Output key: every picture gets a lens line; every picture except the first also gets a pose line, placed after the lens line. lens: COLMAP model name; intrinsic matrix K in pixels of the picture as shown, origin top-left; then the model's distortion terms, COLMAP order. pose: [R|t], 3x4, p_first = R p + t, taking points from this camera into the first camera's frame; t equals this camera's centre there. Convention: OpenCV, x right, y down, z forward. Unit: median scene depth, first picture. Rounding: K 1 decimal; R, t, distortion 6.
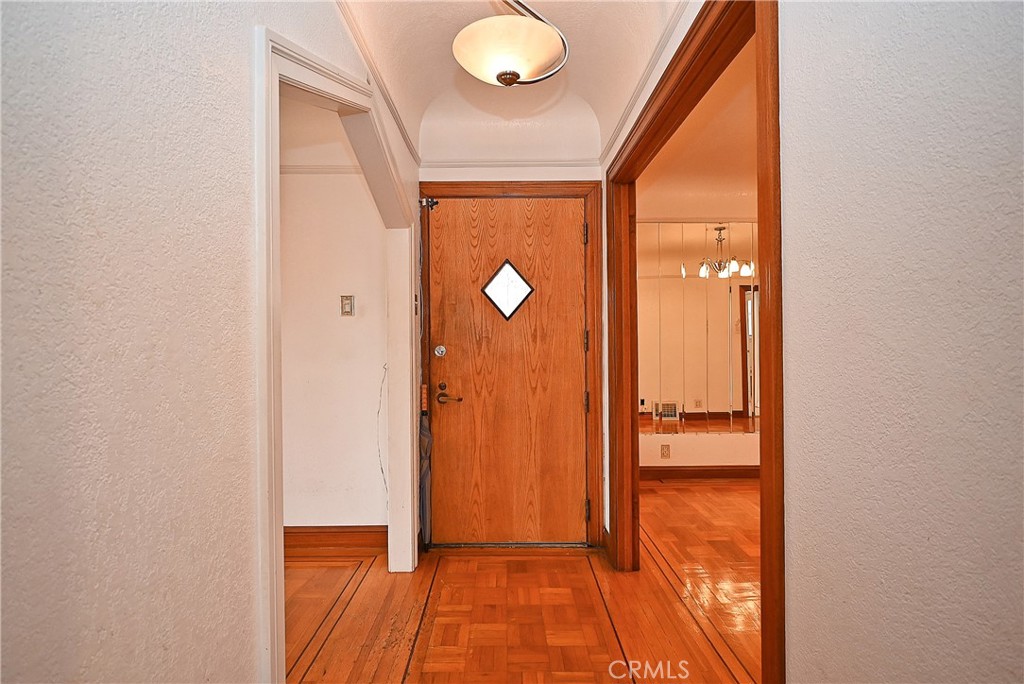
lens RADIAL K [[509.3, 0, 514.5], [0, 509.3, 342.4], [0, 0, 1]] dist [-0.003857, -0.000409]
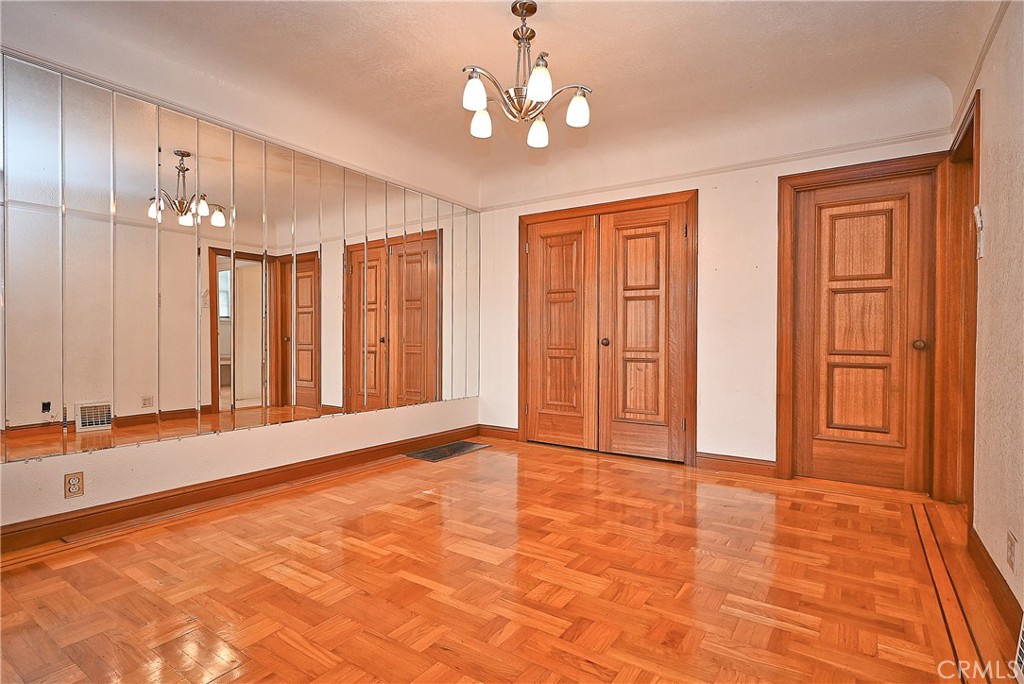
lens RADIAL K [[509.3, 0, 514.5], [0, 509.3, 342.4], [0, 0, 1]] dist [-0.003857, -0.000409]
pose [[0.568155, 0.002045, 0.822919, 0.080558], [-0.009189, 0.999950, 0.003859, 0.036583], [-0.822870, -0.009754, 0.568146, 0.203679]]
